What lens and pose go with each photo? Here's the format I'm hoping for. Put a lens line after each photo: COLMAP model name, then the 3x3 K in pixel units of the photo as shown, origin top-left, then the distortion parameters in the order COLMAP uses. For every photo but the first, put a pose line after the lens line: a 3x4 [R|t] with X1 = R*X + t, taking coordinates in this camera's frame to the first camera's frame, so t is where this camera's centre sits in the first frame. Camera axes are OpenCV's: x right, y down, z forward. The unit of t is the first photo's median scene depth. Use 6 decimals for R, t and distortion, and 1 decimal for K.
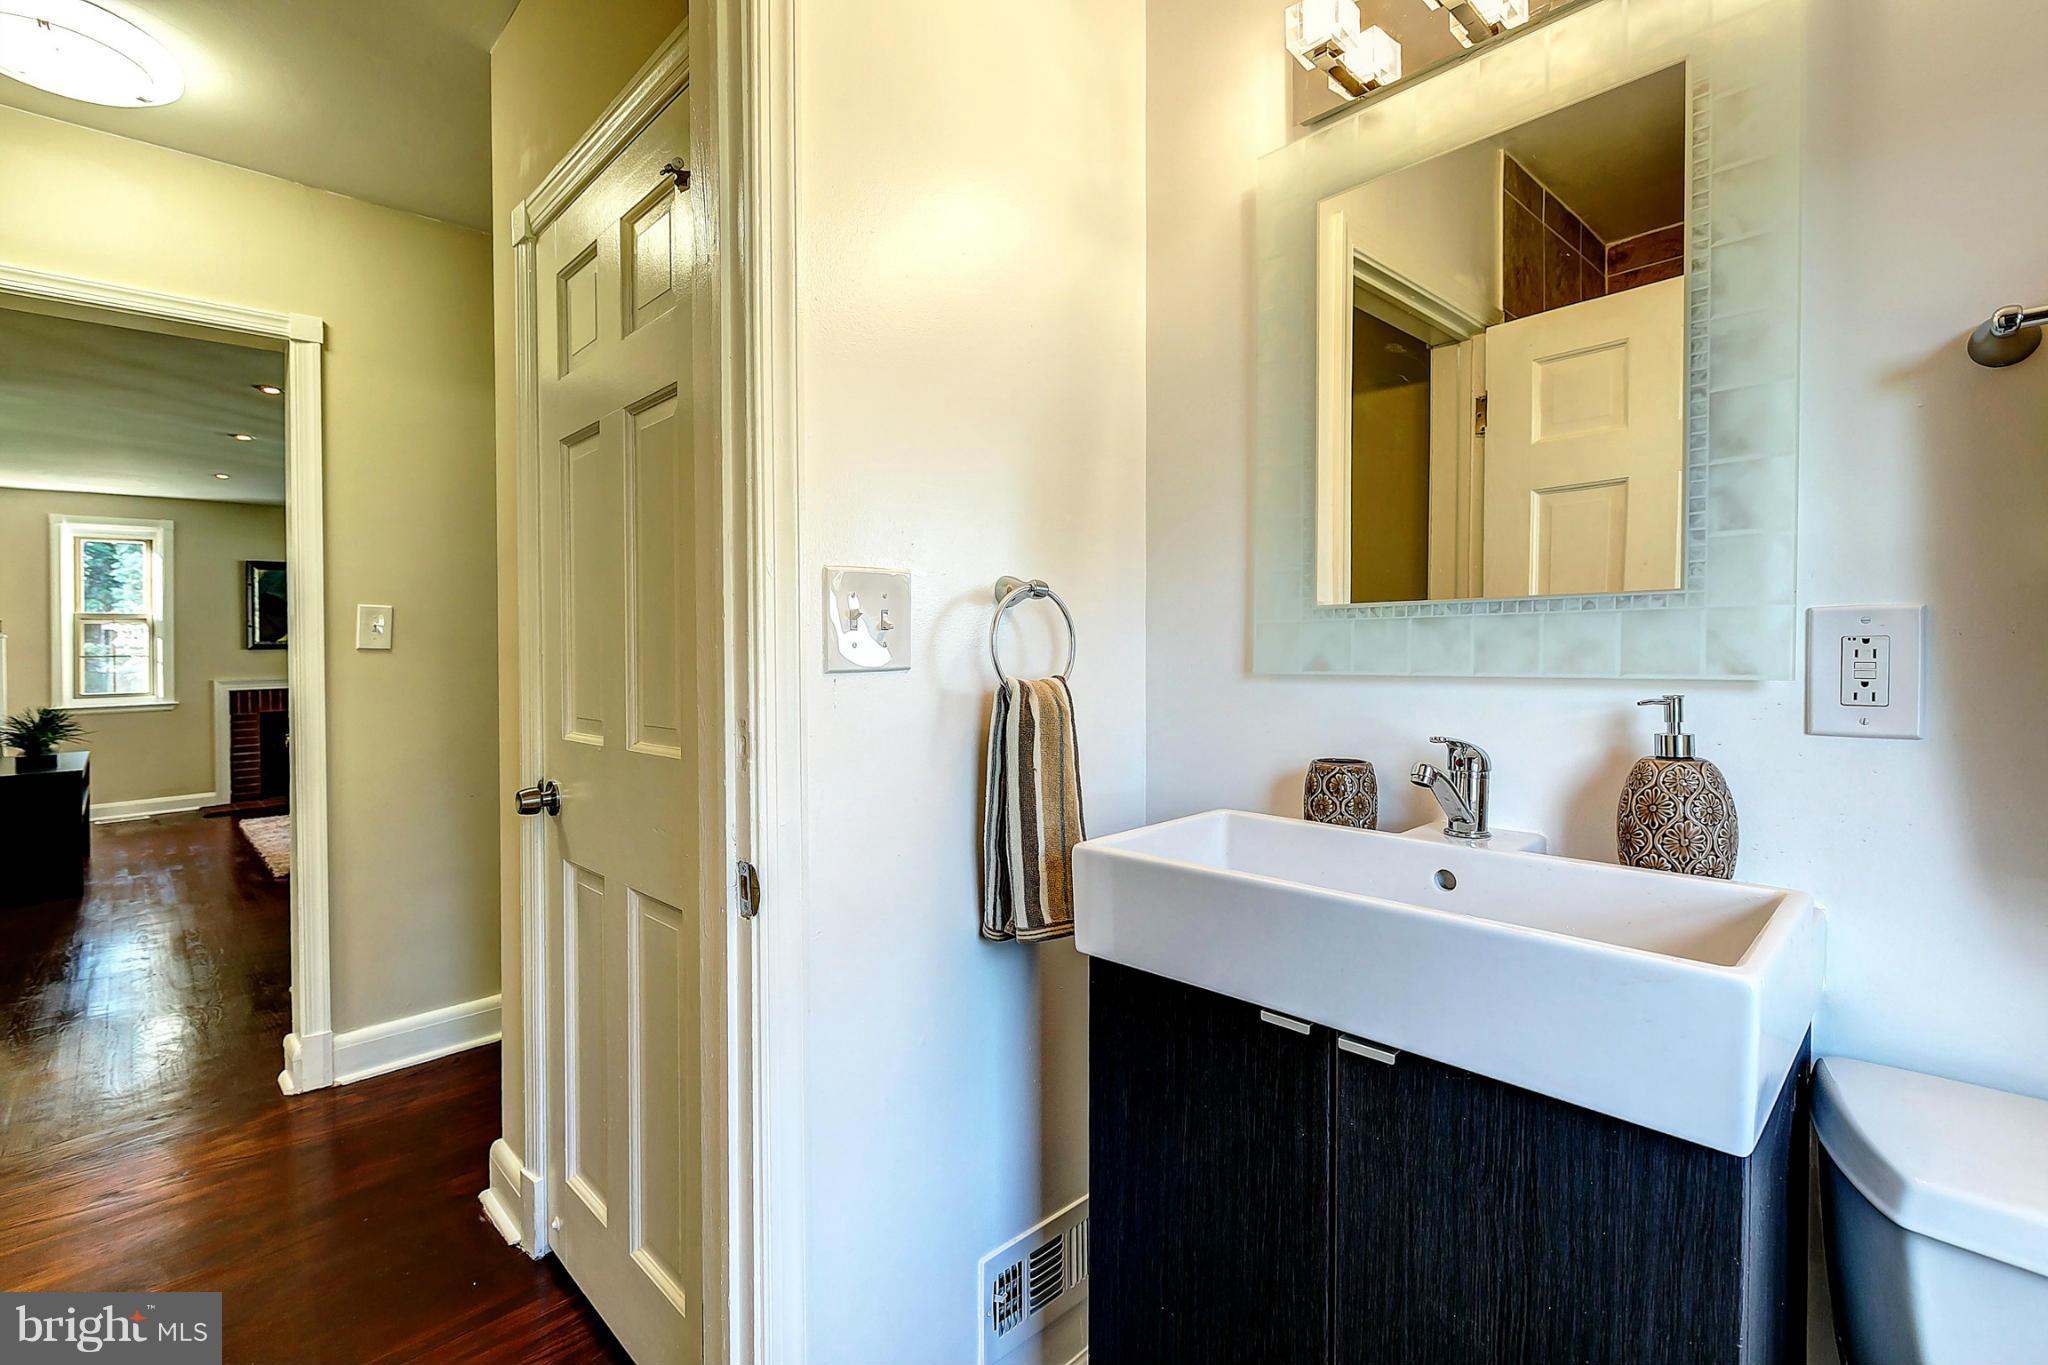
lens RADIAL K [[923.1, 0, 1026.9], [0, 923.1, 637.7], [0, 0, 1]] dist [-0.000509, -0.000064]
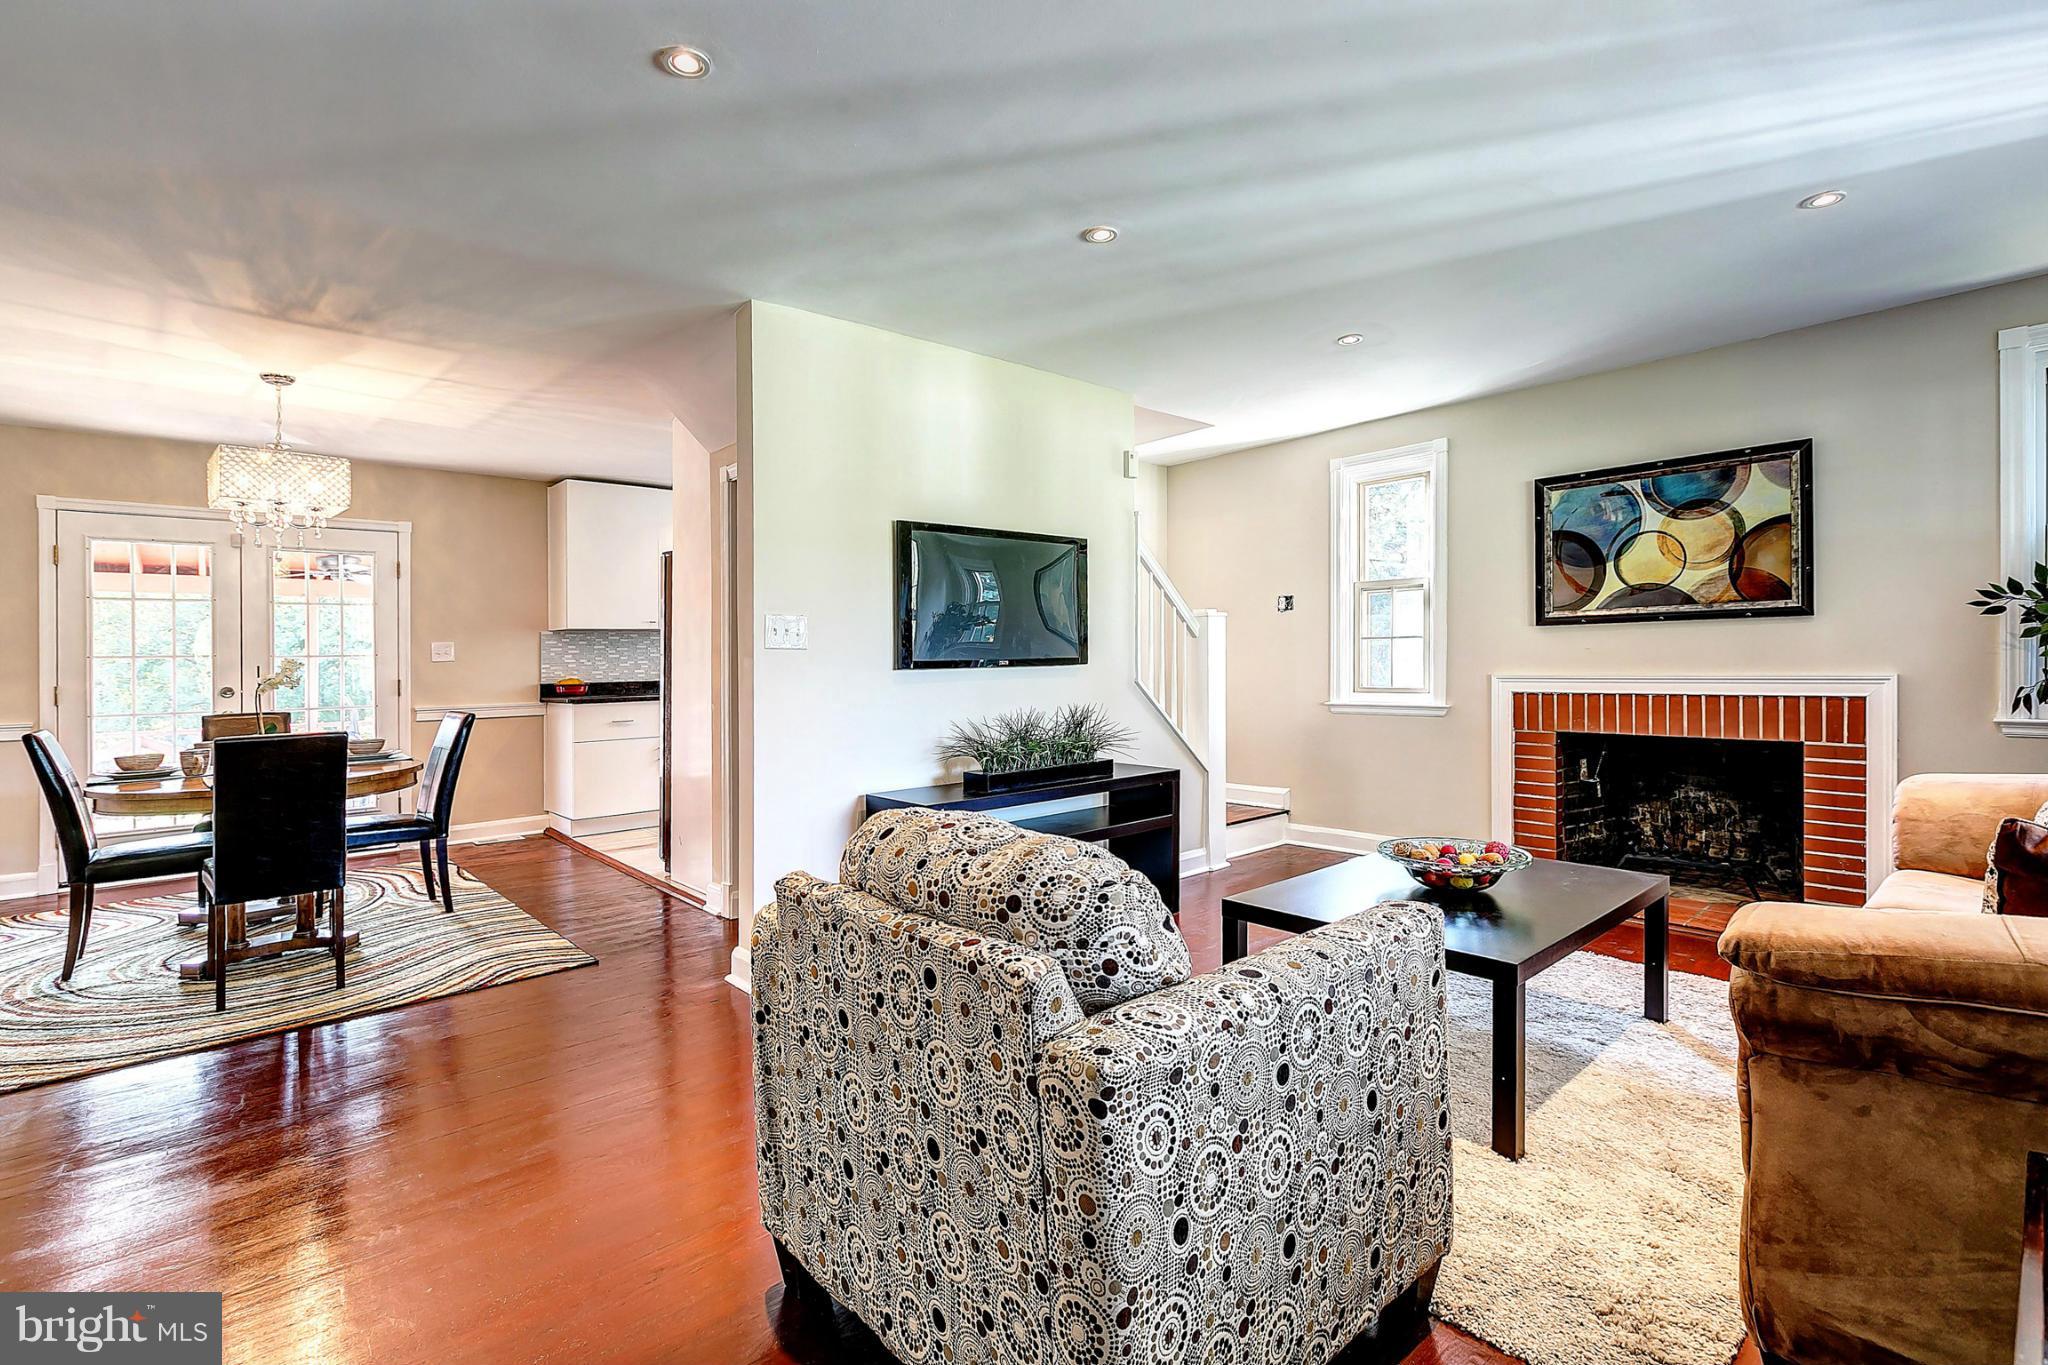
lens RADIAL K [[899.1, 0, 990.0], [0, 899.1, 653.3], [0, 0, 1]] dist [-0.000204, -0.000028]
pose [[-0.057898, 0.009299, -0.998279, -0.244054], [0.013087, 0.999878, 0.008555, 0.022009], [0.998237, -0.012569, -0.058013, 0.702491]]
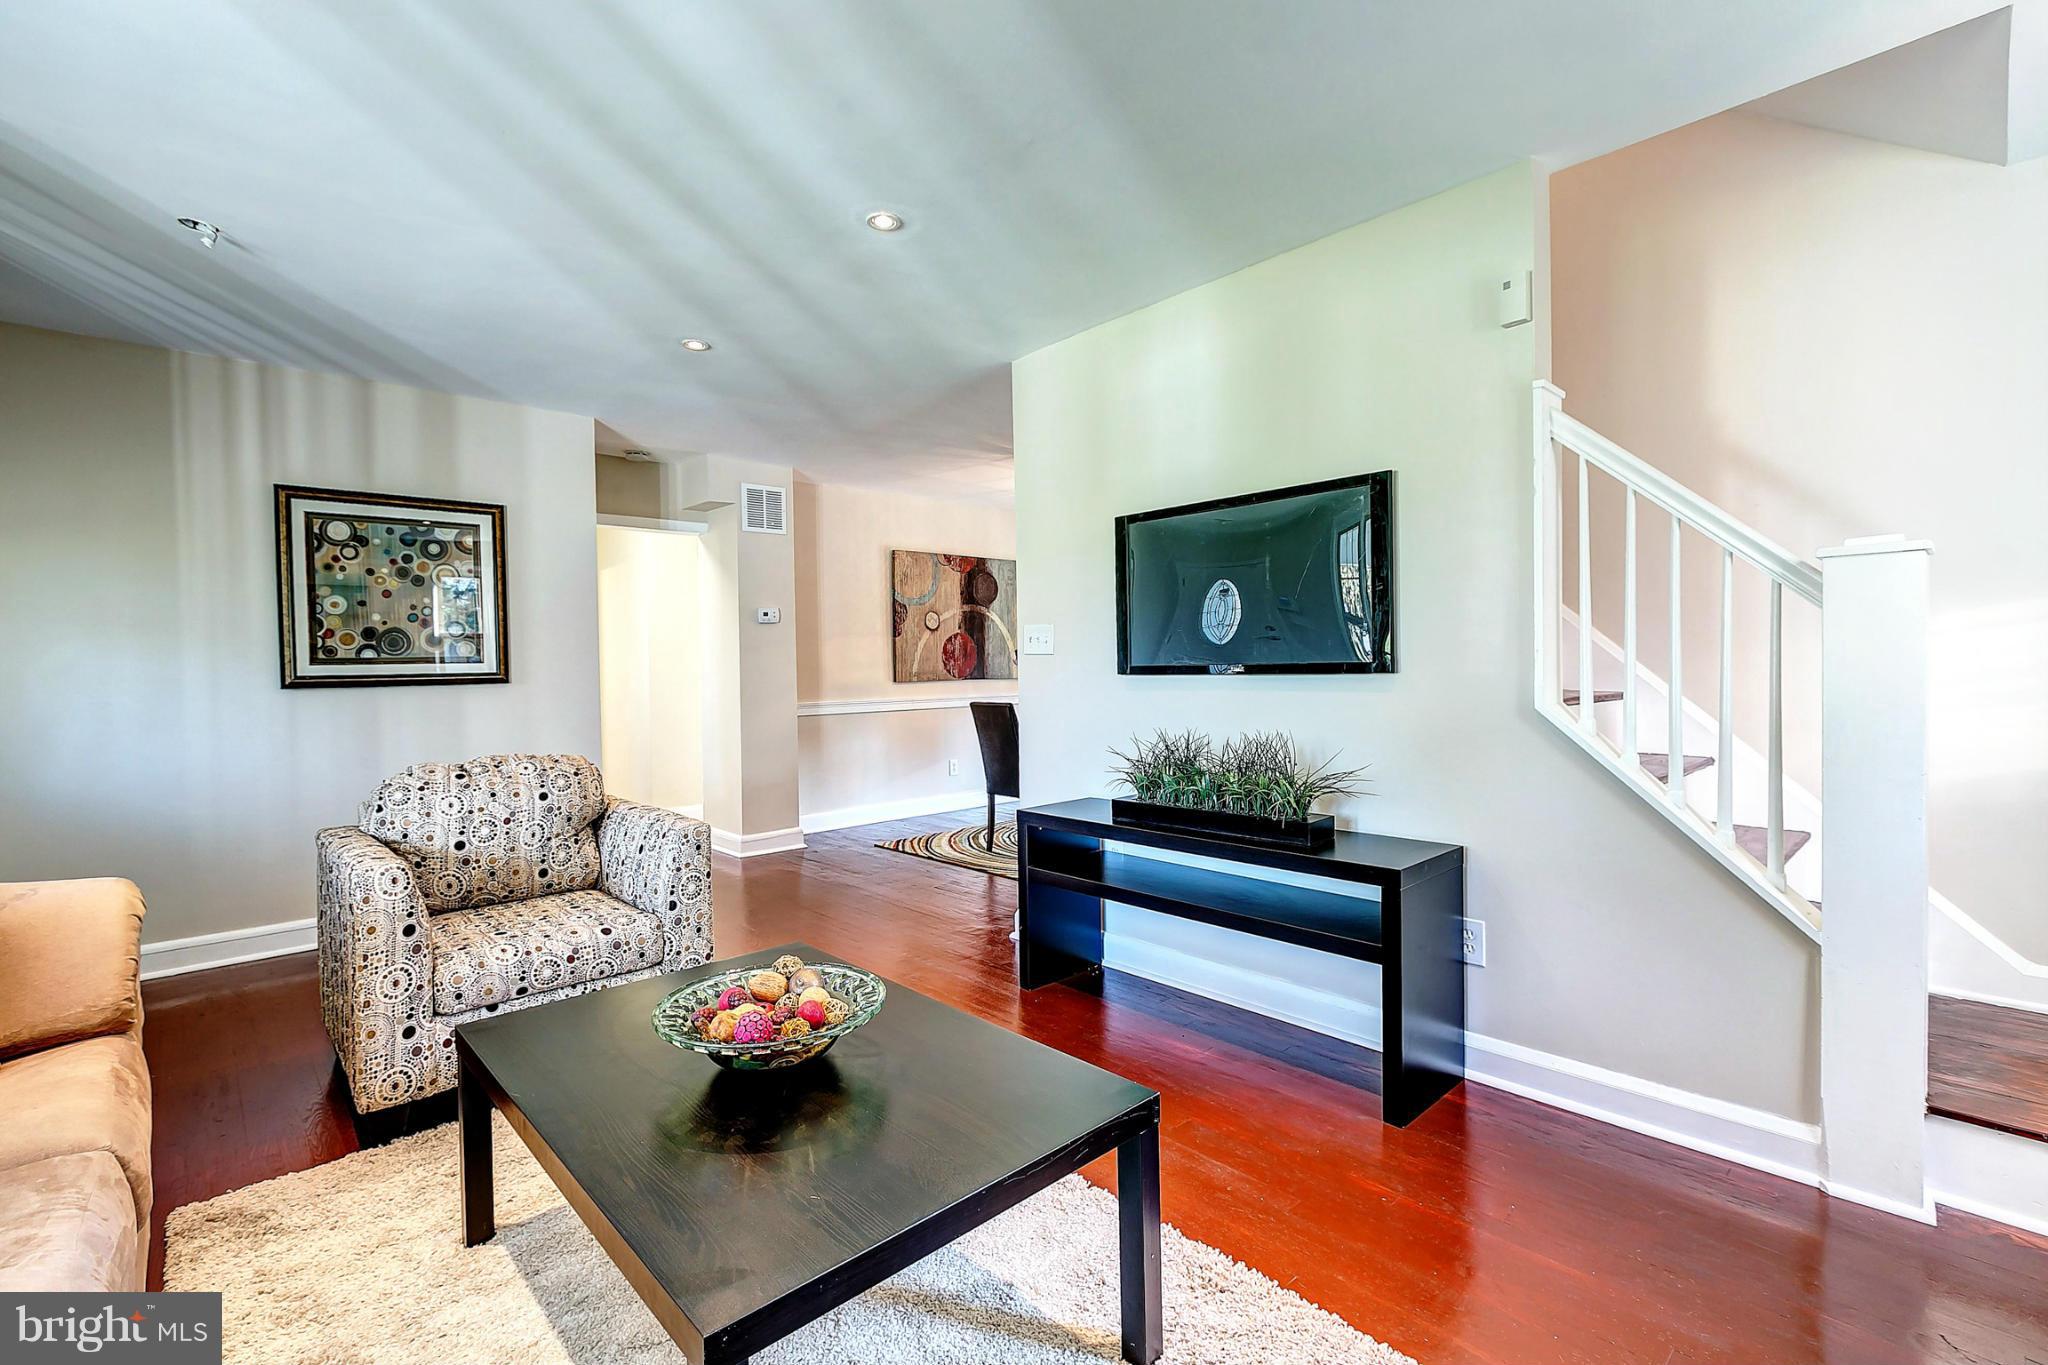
lens RADIAL K [[914.6, 0, 1024.0], [0, 914.6, 682.5], [0, 0, 1]] dist [-0.000534, -0.000547]
pose [[-0.999251, 0.031313, 0.022743, -0.684409], [0.031984, 0.999045, 0.029768, 0.022916], [-0.021789, 0.030473, -0.999298, 1.094324]]
